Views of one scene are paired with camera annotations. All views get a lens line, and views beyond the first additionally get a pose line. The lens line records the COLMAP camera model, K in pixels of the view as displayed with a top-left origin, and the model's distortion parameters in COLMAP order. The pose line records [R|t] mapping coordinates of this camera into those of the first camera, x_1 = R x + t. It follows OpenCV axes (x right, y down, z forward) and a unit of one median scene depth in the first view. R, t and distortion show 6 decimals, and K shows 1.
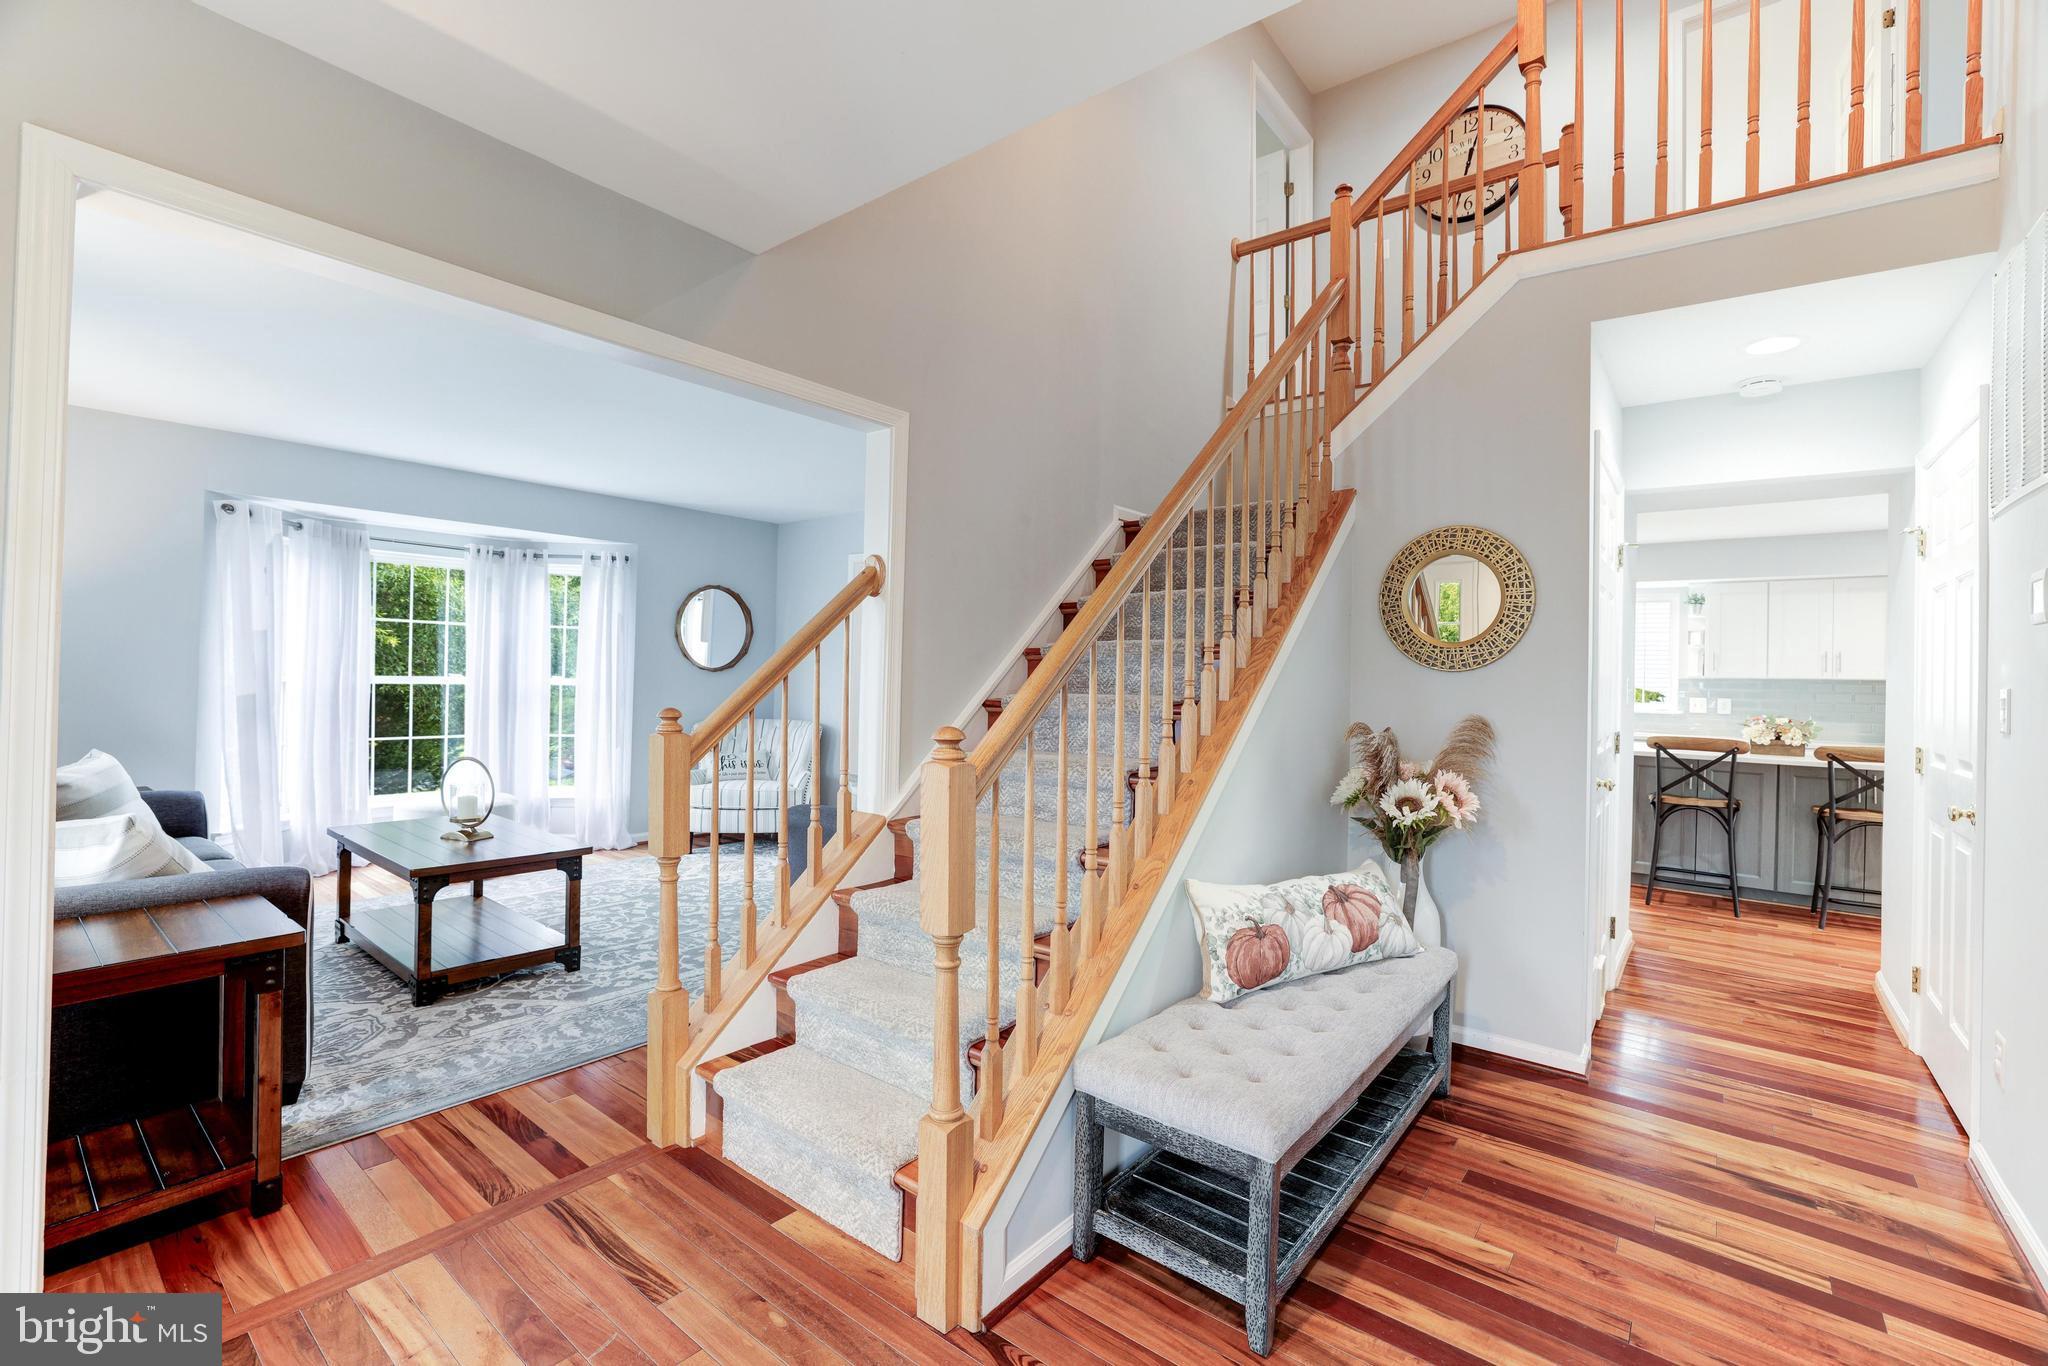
lens RADIAL K [[898.7, 0, 1022.0], [0, 898.7, 675.0], [0, 0, 1]] dist [-0.020507, 0.000828]
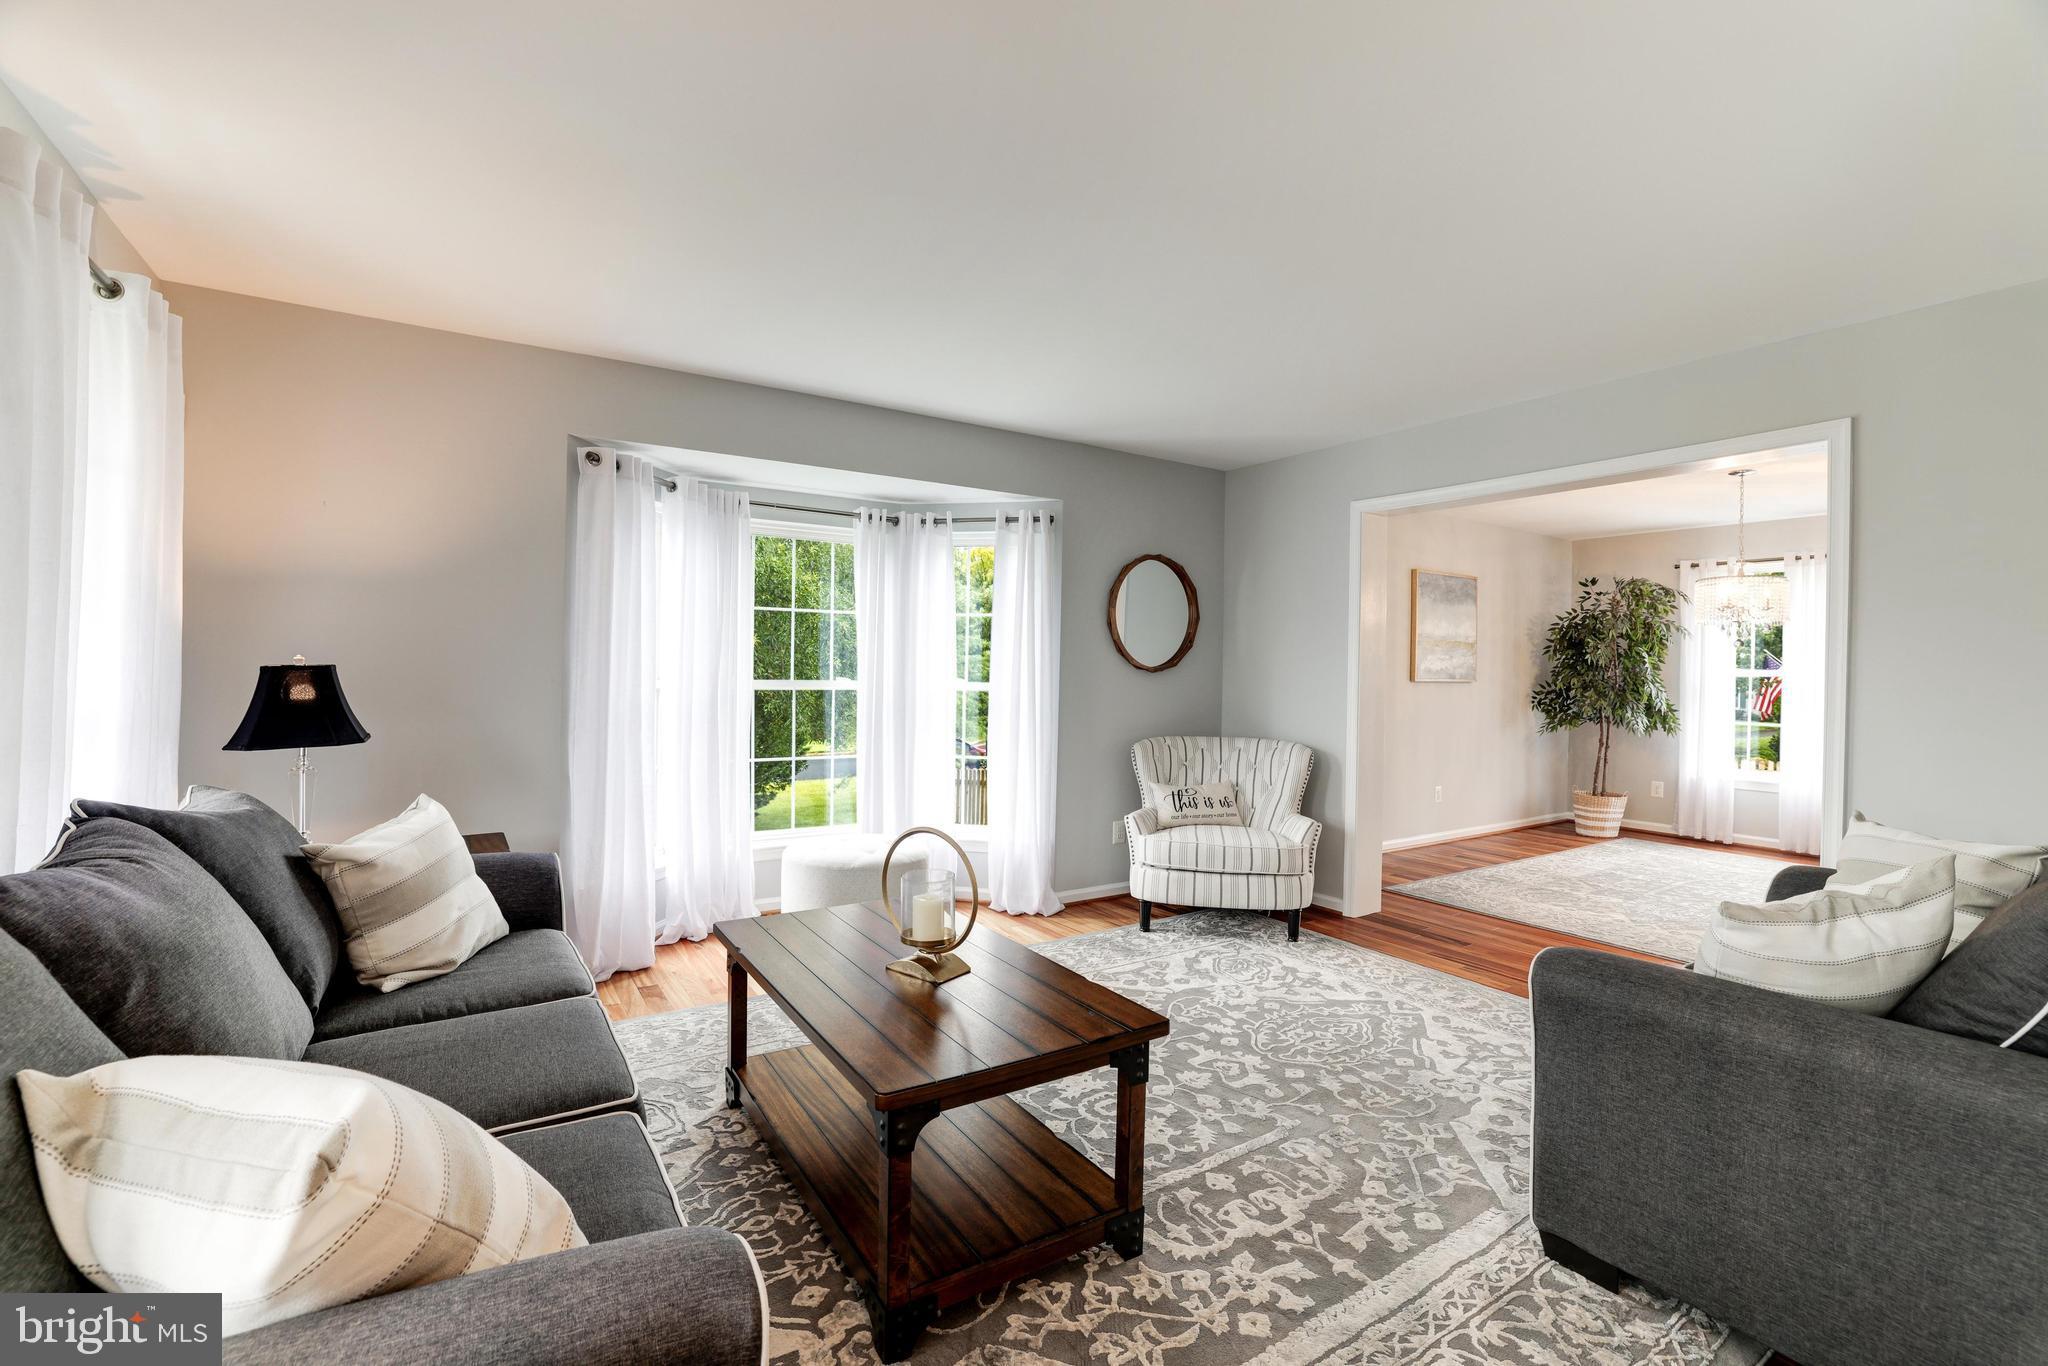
lens RADIAL K [[898.7, 0, 1022.0], [0, 898.7, 675.0], [0, 0, 1]] dist [-0.020507, 0.000828]
pose [[0.951852, -0.004619, -0.306522, -0.273409], [0.004401, 0.999989, -0.001403, -0.001457], [0.306526, -0.000014, 0.951862, 0.333016]]
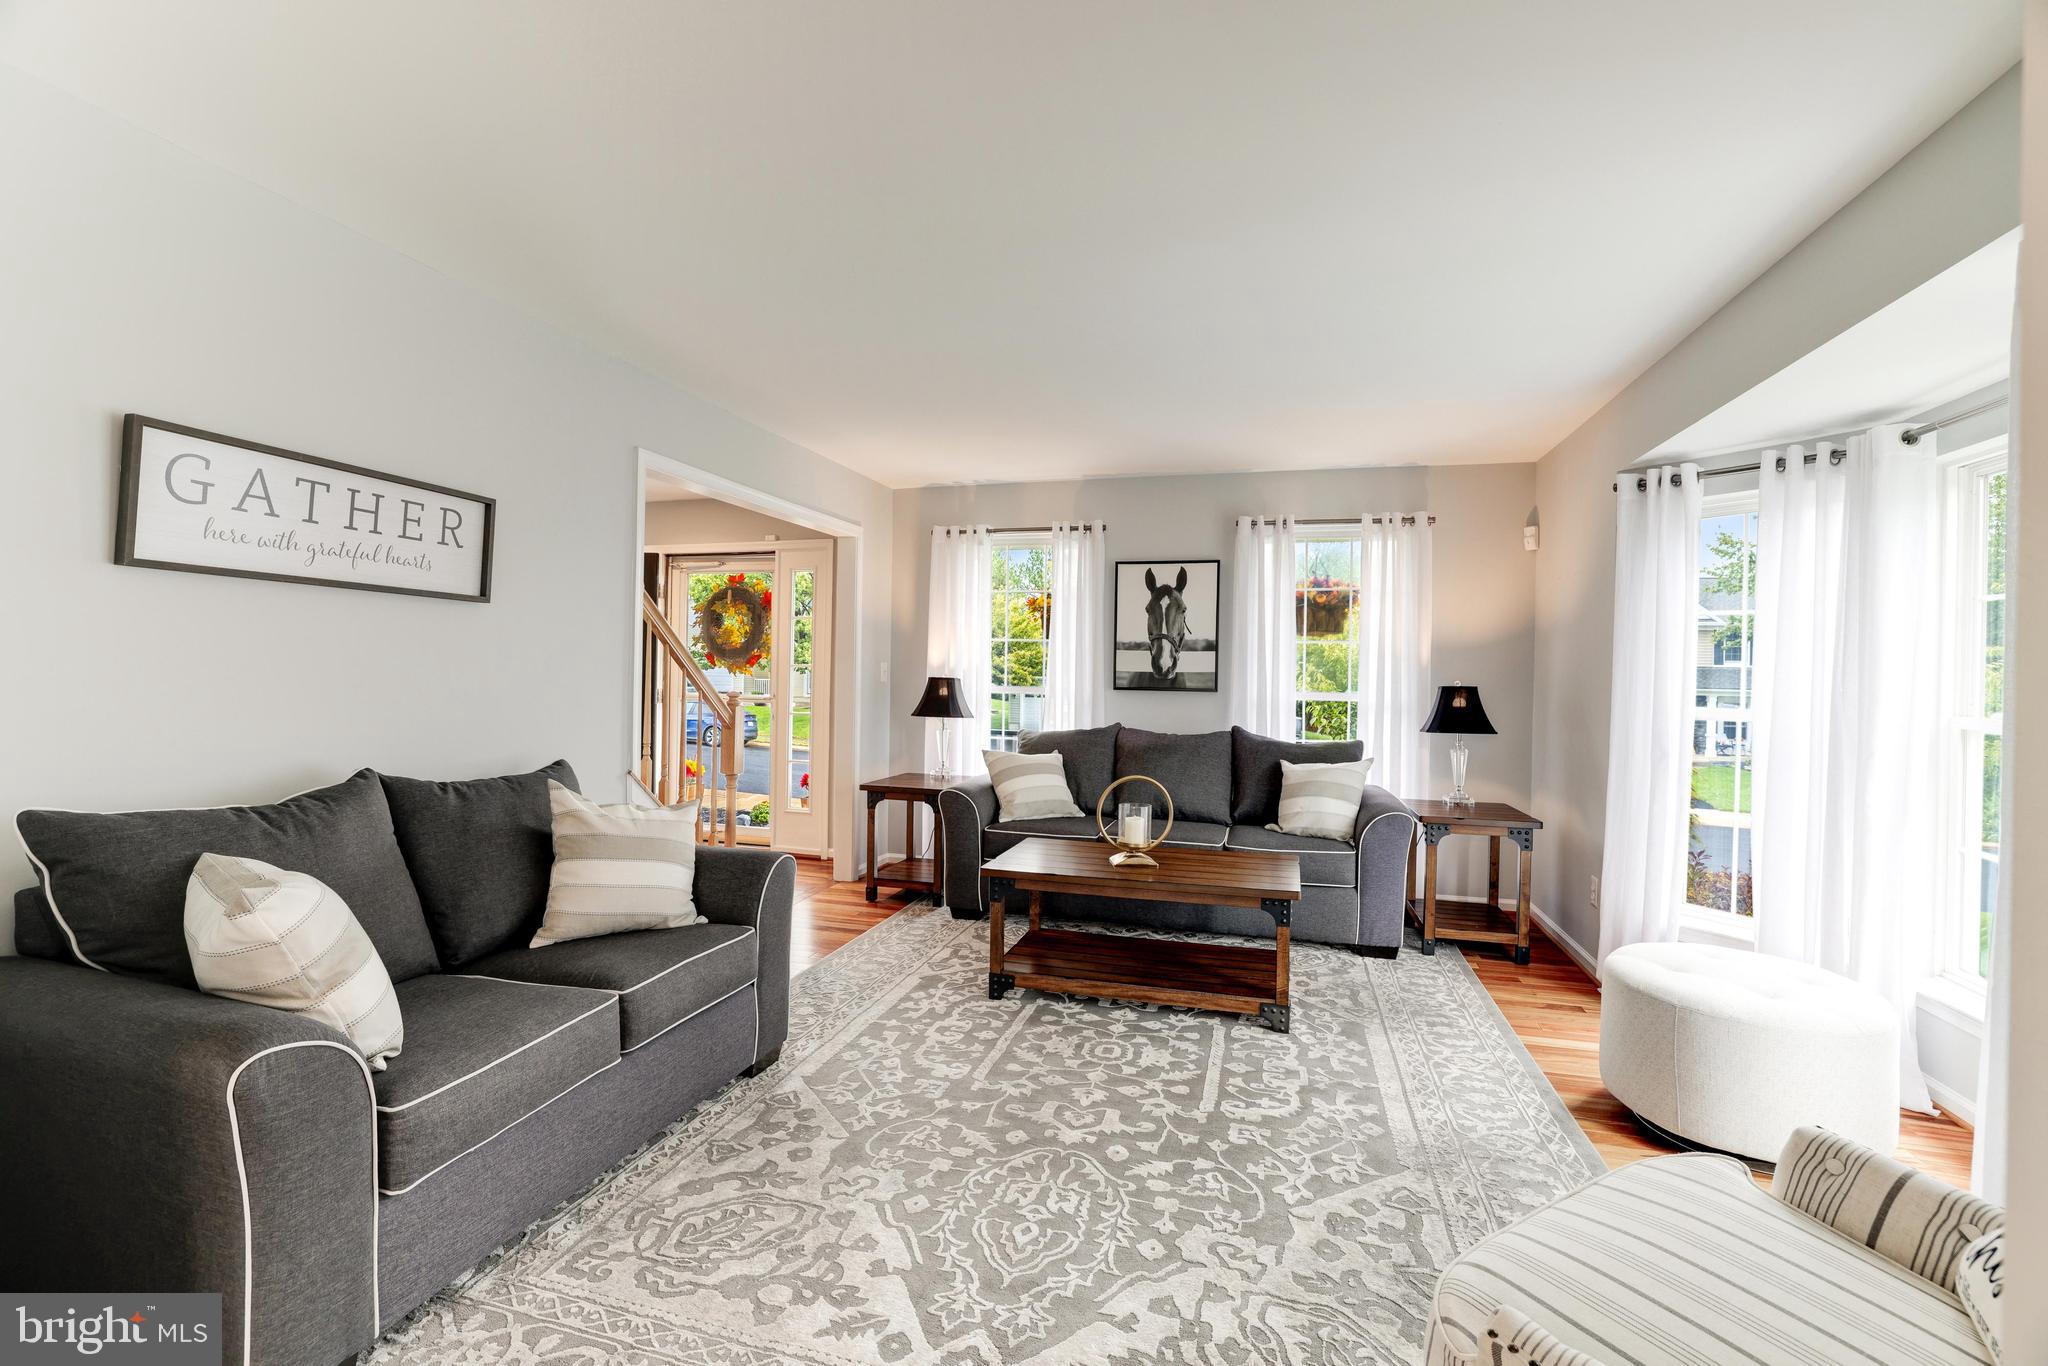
lens RADIAL K [[898.7, 0, 1022.0], [0, 898.7, 675.0], [0, 0, 1]] dist [-0.020507, 0.000828]
pose [[-0.924284, -0.035128, -0.380085, -0.109238], [-0.034394, 0.999370, -0.008724, 0.001008], [0.380152, 0.005009, -0.924910, 1.272649]]
